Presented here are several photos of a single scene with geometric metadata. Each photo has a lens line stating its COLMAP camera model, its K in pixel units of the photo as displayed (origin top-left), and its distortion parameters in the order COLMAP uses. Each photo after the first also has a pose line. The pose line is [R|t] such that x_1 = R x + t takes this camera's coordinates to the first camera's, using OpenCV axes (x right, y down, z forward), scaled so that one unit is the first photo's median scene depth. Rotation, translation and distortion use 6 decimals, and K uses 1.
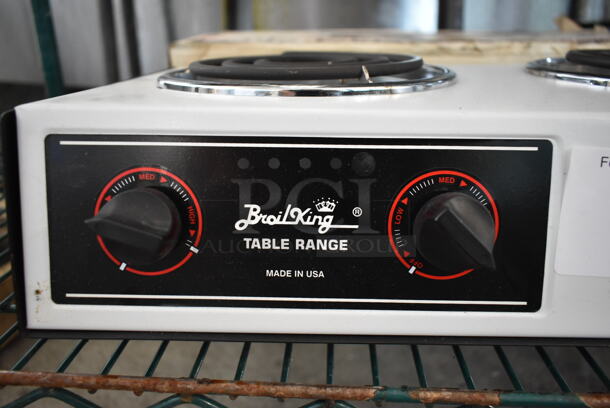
lens RADIAL K [[448.0, 0, 305.0], [0, 448.0, 204.0], [0, 0, 1]] dist [-0.004739, -0.000932]
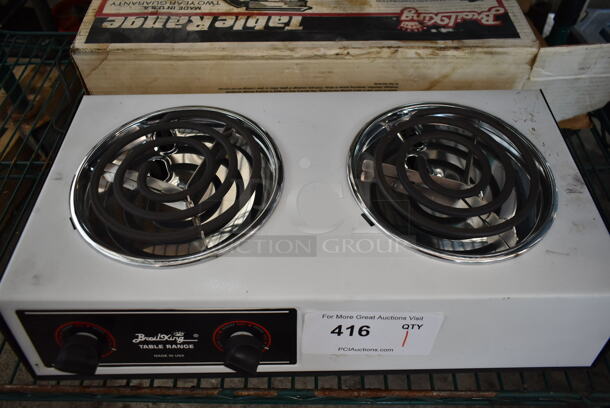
lens RADIAL K [[478.4, 0, 305.0], [0, 478.4, 204.0], [0, 0, 1]] dist [-0.002418, -0.006670]
pose [[0.999135, -0.027560, 0.031142, 0.524798], [0.007151, 0.851579, 0.524177, -1.498793], [-0.040966, -0.523501, 0.851040, -0.446066]]
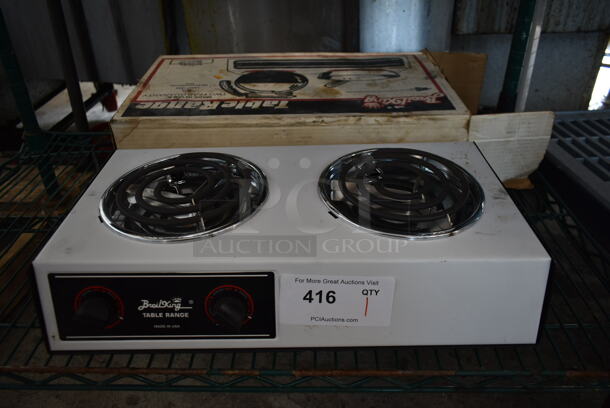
lens RADIAL K [[487.0, 0, 305.0], [0, 487.0, 204.0], [0, 0, 1]] dist [-0.003578, 0.000120]
pose [[0.999328, -0.027251, 0.024526, 0.642771], [0.021329, 0.976236, 0.215657, -0.981723], [-0.029820, -0.214989, 0.976161, -1.318626]]
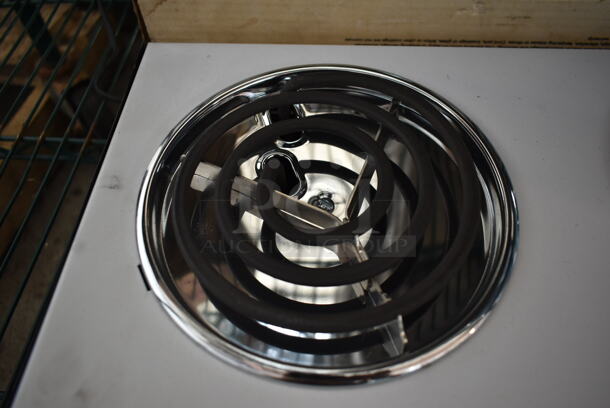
lens RADIAL K [[448.0, 0, 305.0], [0, 448.0, 204.0], [0, 0, 1]] dist [-0.004739, -0.000932]
pose [[0.999977, 0.006296, 0.002514, -0.047497], [-0.006542, 0.798932, 0.601386, -1.126348], [0.001778, -0.601389, 0.798955, 0.583347]]
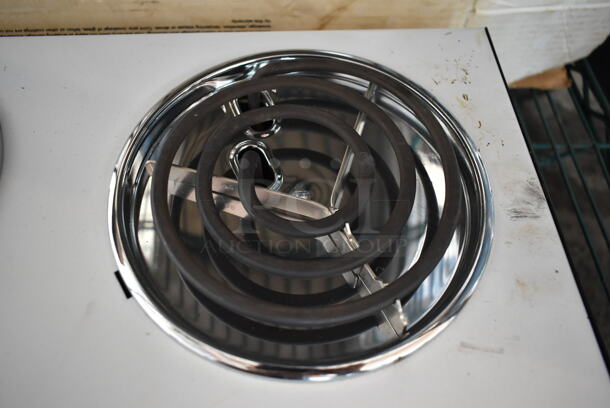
lens RADIAL K [[466.9, 0, 305.0], [0, 466.9, 204.0], [0, 0, 1]] dist [-0.009248, -0.002468]
pose [[0.998056, -0.042480, 0.045606, 1.224236], [0.005629, 0.790193, 0.612833, -1.136946], [-0.062071, -0.611384, 0.788896, 0.524682]]
